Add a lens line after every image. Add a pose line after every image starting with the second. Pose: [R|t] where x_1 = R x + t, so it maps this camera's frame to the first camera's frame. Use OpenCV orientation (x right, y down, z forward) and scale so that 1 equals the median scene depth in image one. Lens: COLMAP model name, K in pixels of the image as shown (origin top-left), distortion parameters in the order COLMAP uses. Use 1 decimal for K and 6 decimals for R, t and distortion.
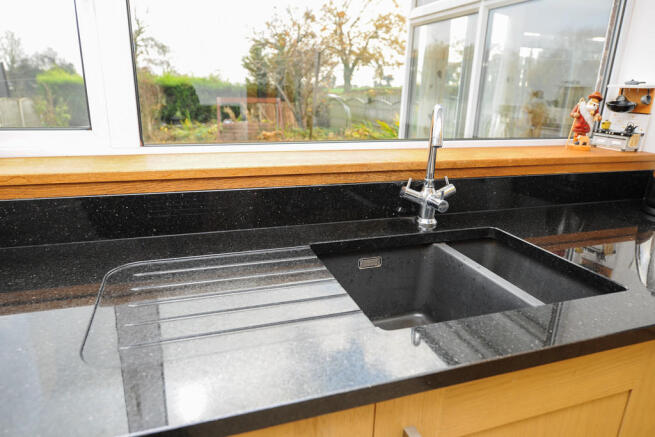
lens RADIAL K [[436.6, 0, 327.5], [0, 436.6, 218.5], [0, 0, 1]] dist [-0.000428, 0.000149]
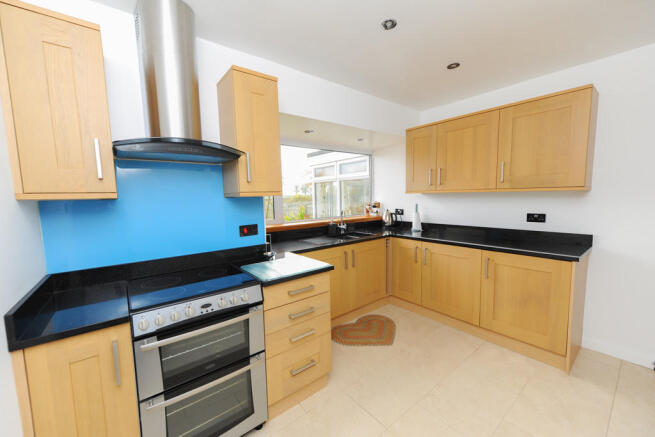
lens RADIAL K [[259.5, 0, 323.8], [0, 259.5, 220.0], [0, 0, 1]] dist [-0.000105, -0.000028]
pose [[0.943664, -0.077000, 0.321821, -0.774975], [0.139473, 0.974493, -0.175814, 0.308924], [-0.300075, 0.210795, 0.930334, -1.454289]]
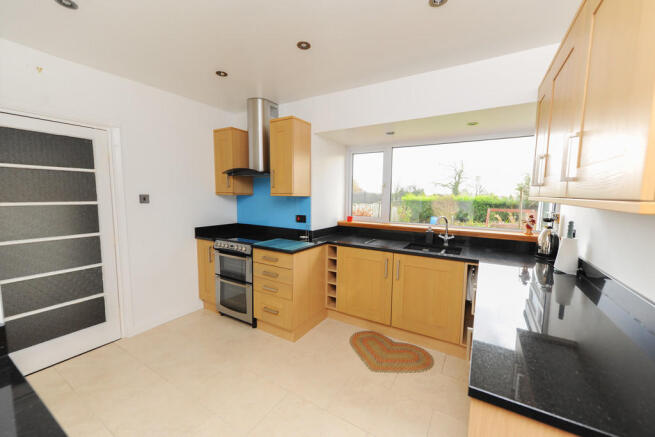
lens RADIAL K [[259.5, 0, 323.8], [0, 259.5, 220.0], [0, 0, 1]] dist [-0.000105, -0.000028]
pose [[0.639440, 0.059787, -0.766513, 1.116231], [-0.222113, 0.968827, -0.109724, 0.253904], [0.736059, 0.240415, 0.632786, -1.173035]]
